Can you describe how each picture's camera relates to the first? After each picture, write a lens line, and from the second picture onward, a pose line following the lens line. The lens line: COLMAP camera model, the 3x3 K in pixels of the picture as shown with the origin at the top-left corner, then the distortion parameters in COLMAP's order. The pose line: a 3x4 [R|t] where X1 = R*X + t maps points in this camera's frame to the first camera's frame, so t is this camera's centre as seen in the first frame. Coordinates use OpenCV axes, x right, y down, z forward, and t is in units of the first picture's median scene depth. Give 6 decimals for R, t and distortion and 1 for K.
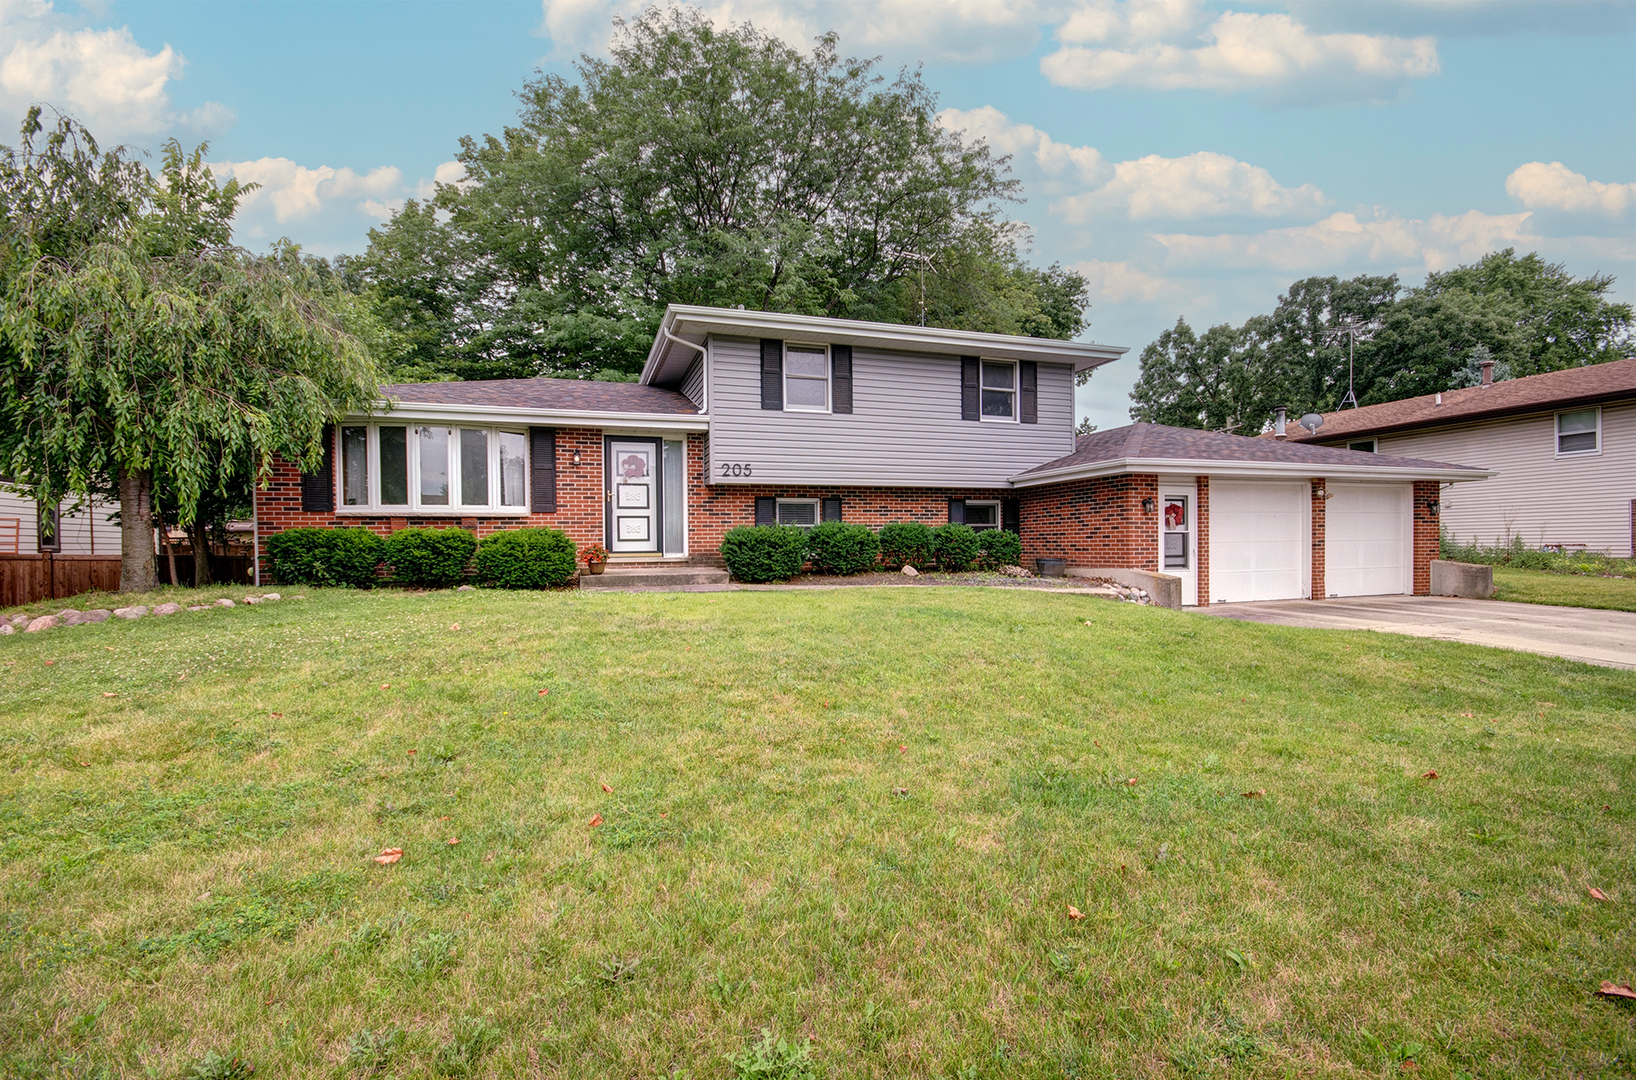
lens RADIAL K [[729.9, 0, 822.4], [0, 729.9, 536.4], [0, 0, 1]] dist [0.004227, -0.008366]
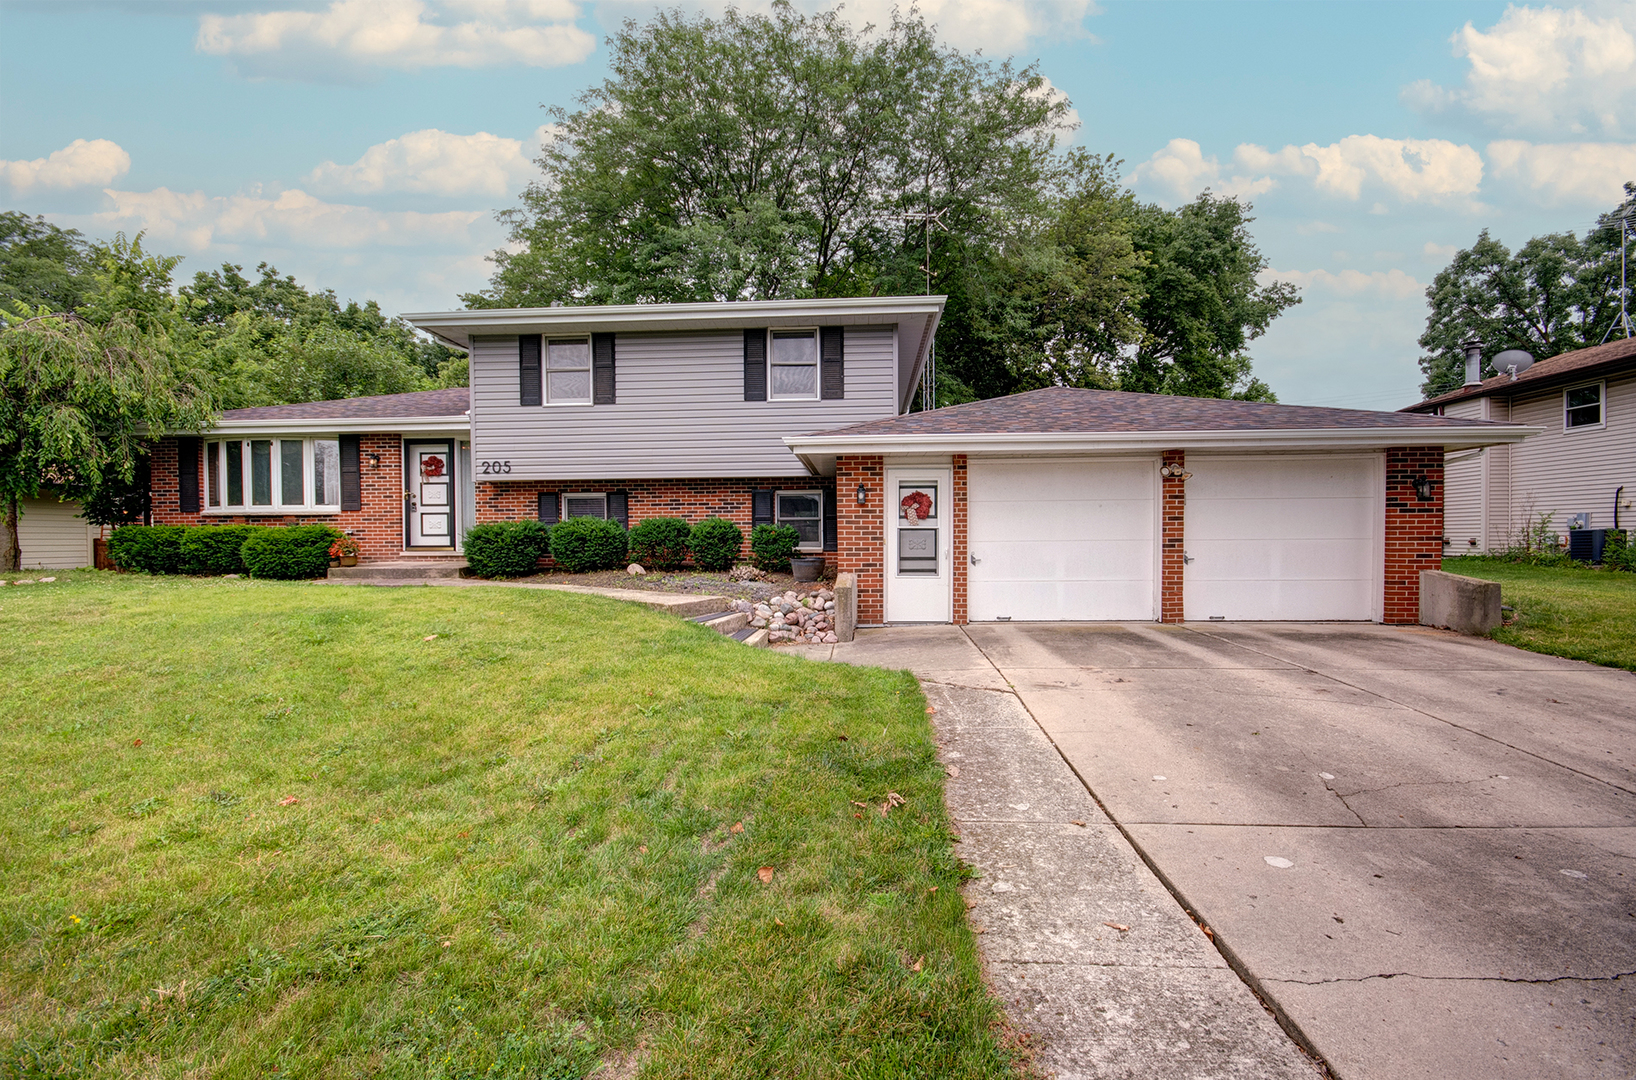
lens RADIAL K [[729.9, 0, 816.5], [0, 729.9, 541.9], [0, 0, 1]] dist [0.004227, -0.008366]
pose [[0.918489, 0.007309, -0.395379, 0.665958], [0.000608, 0.999802, 0.019895, -0.005964], [0.395446, -0.018514, 0.918302, 0.223026]]
